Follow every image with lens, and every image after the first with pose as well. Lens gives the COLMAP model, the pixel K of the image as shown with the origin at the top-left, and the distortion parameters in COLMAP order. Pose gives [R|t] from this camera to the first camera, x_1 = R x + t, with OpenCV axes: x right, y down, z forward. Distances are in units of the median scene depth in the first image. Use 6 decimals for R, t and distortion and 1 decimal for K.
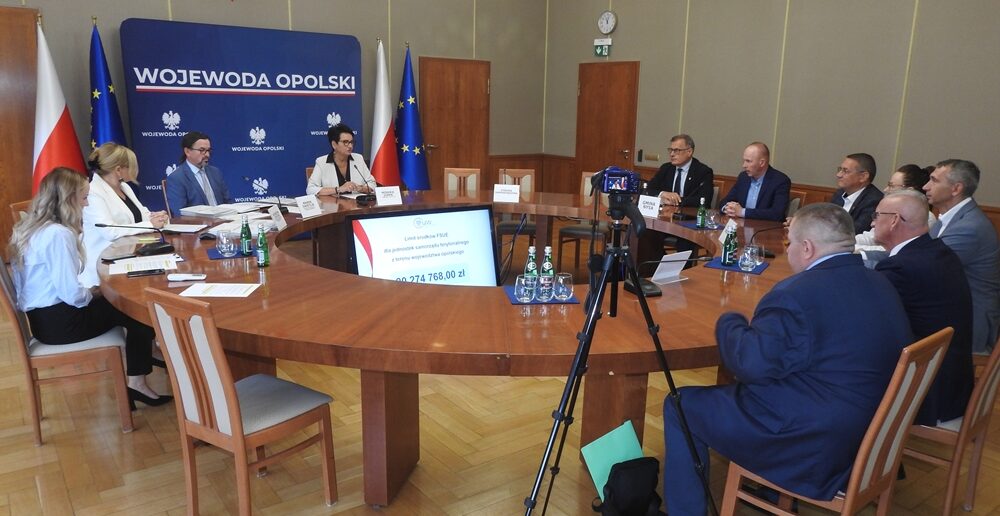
lens RADIAL K [[724.5, 0, 507.7], [0, 724.5, 263.7], [0, 0, 1]] dist [0.000667, 0.007422]
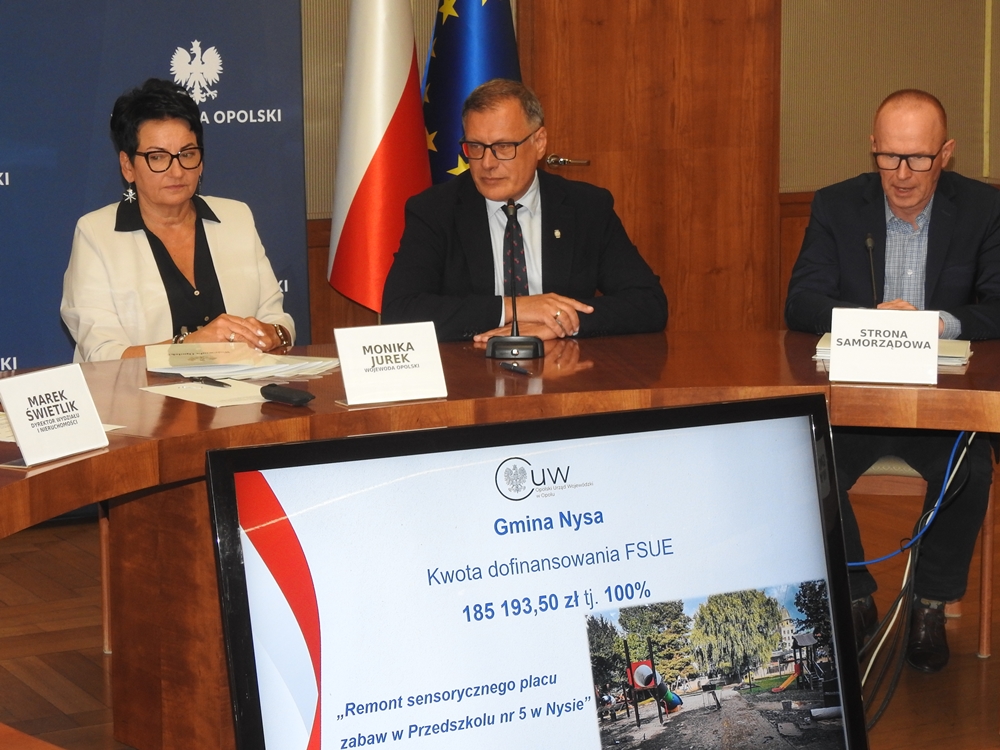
lens RADIAL K [[2389.5, 0, 477.1], [0, 2389.5, 399.2], [0, 0, 1]] dist [-0.020723, 0.000000]
pose [[0.990708, -0.006224, -0.135863, -0.023010], [-0.002677, 0.997866, -0.065236, -0.024084], [0.135979, 0.064993, 0.988578, 0.179045]]
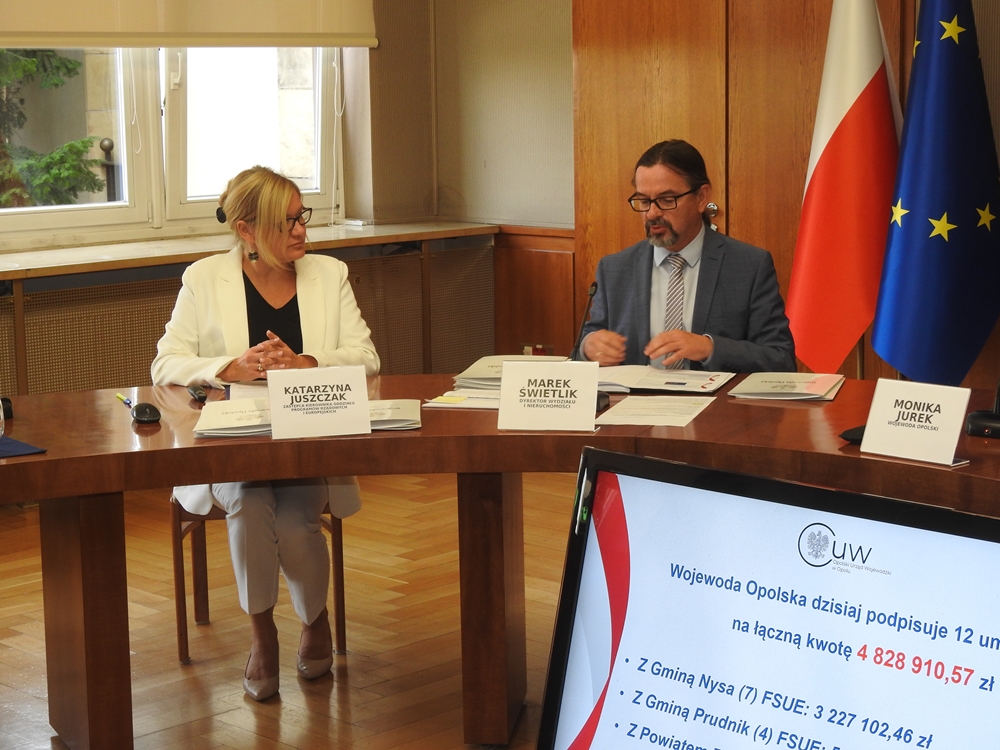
lens RADIAL K [[1993.7, 0, 469.9], [0, 1993.7, 386.1], [0, 0, 1]] dist [-0.029649, 0.000000]
pose [[0.123681, 0.130608, -0.983689, 0.373089], [-0.198027, 0.974610, 0.104504, -0.115433], [0.972362, 0.181872, 0.146405, 0.603988]]
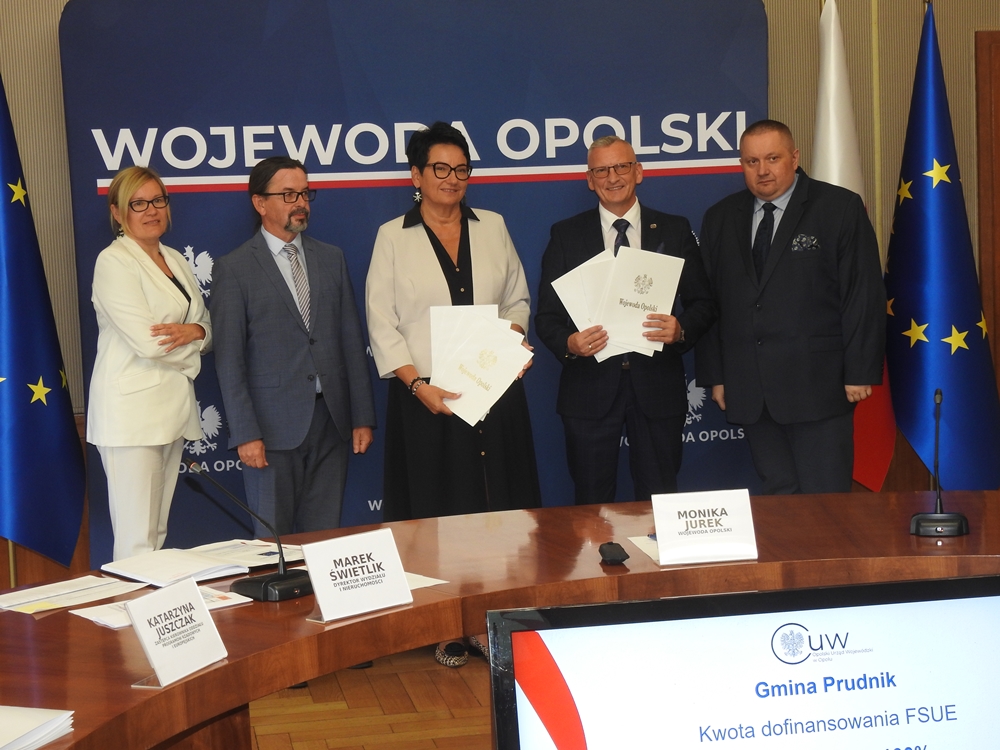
lens RADIAL K [[1853.1, 0, 493.7], [0, 1853.1, 418.3], [0, 0, 1]] dist [0.009612, 0.000000]
pose [[0.894446, -0.005430, -0.447144, 0.054273], [-0.041494, 0.994604, -0.095080, -0.052362], [0.445247, 0.103598, 0.889394, 0.290881]]
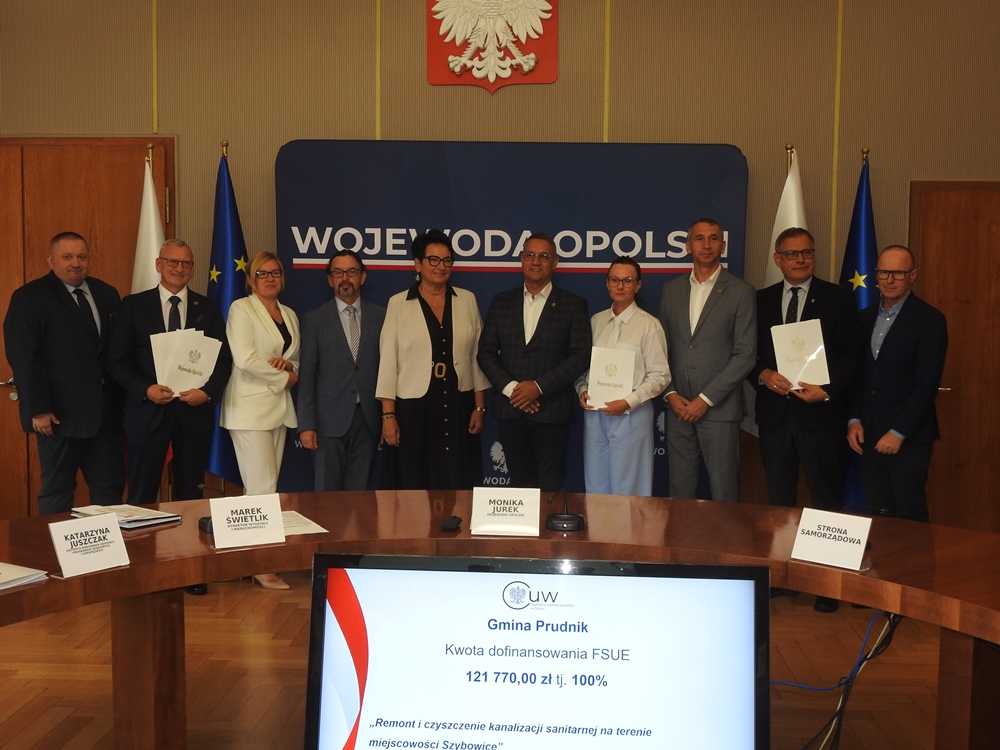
lens RADIAL K [[1247.9, 0, 496.5], [0, 1247.9, 382.9], [0, 0, 1]] dist [0.010263, 0.000000]
pose [[0.764373, 0.038773, -0.643607, 0.209233], [-0.136673, 0.985251, -0.102964, -0.073307], [0.630122, 0.166666, 0.758399, 0.378971]]
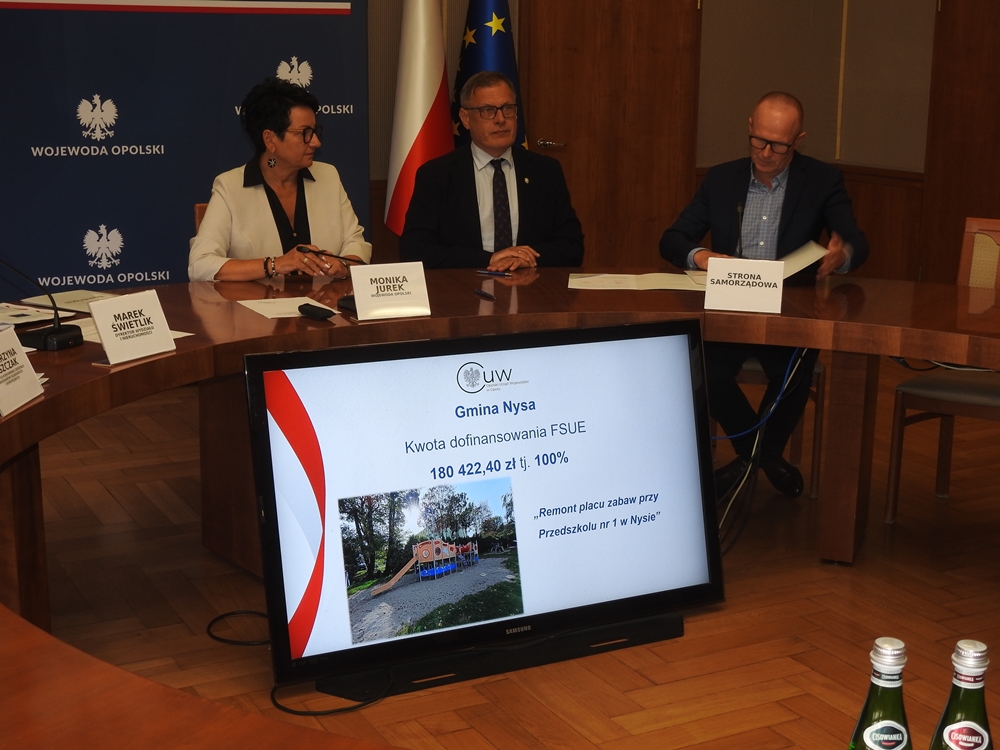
lens RADIAL K [[1493.7, 0, 495.1], [0, 1493.7, 391.3], [0, 0, 1]] dist [-0.006689, 0.000000]
pose [[0.987379, 0.025791, -0.156261, -0.005174], [-0.025415, 0.999667, 0.004403, -0.040773], [0.156323, -0.000376, 0.987706, 0.256826]]
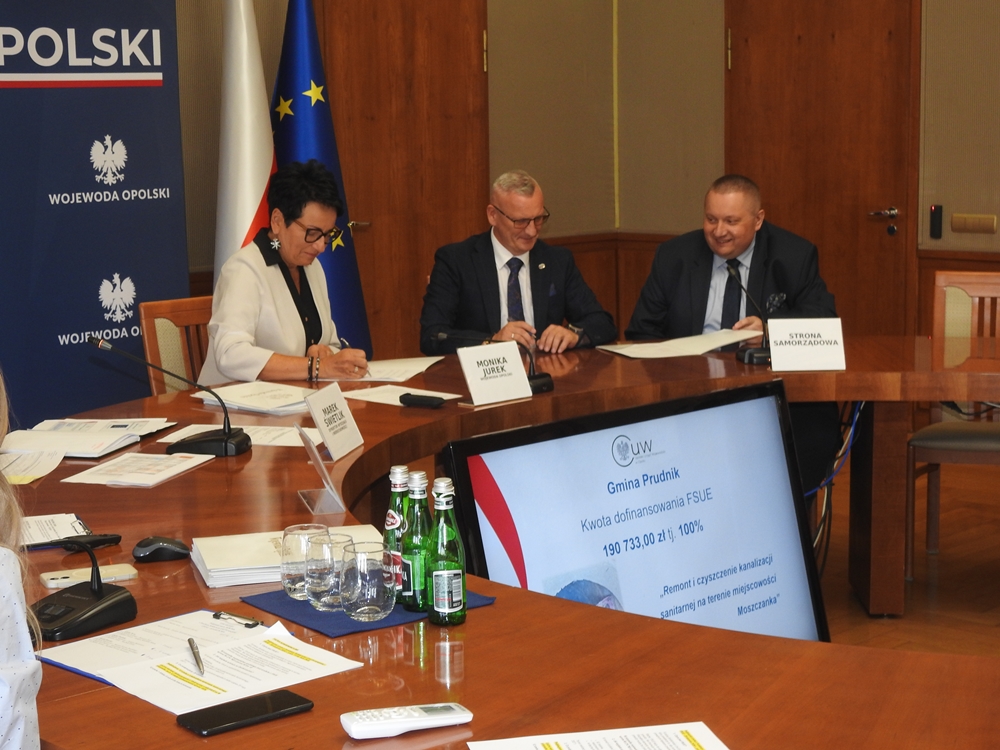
lens RADIAL K [[1853.1, 0, 487.4], [0, 1853.1, 408.9], [0, 0, 1]] dist [0.009612, 0.000000]
pose [[0.985380, -0.061570, 0.158855, -0.238745], [0.071096, 0.995952, -0.054993, -0.025893], [-0.154826, 0.065483, 0.985769, 0.151515]]
